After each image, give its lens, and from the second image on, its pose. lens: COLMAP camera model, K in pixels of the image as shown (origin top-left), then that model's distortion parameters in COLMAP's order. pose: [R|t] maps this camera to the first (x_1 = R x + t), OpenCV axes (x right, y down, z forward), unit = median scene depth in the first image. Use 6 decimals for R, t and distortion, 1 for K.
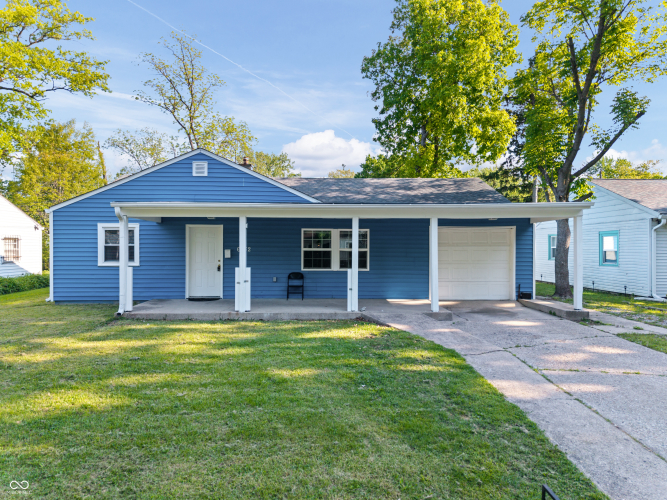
lens RADIAL K [[442.1, 0, 333.5], [0, 442.1, 250.0], [0, 0, 1]] dist [0.014690, -0.003390]
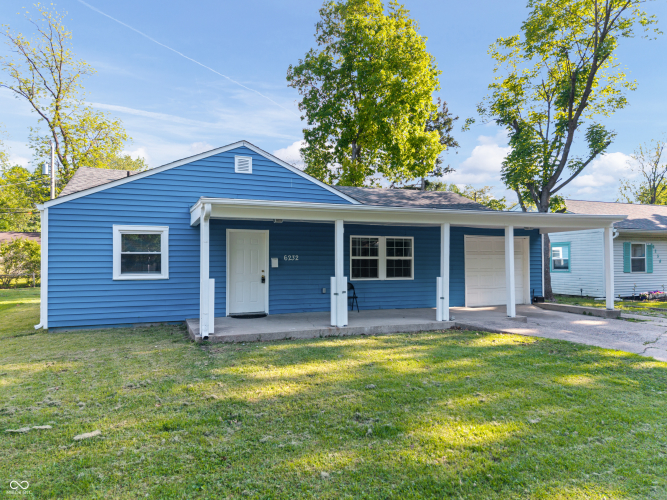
lens RADIAL K [[442.1, 0, 333.5], [0, 442.1, 250.0], [0, 0, 1]] dist [0.014690, -0.003390]
pose [[0.944768, 0.002800, 0.327728, -0.408970], [0.007051, 0.999558, -0.028867, 0.008847], [-0.327664, 0.029584, 0.944331, 0.130242]]
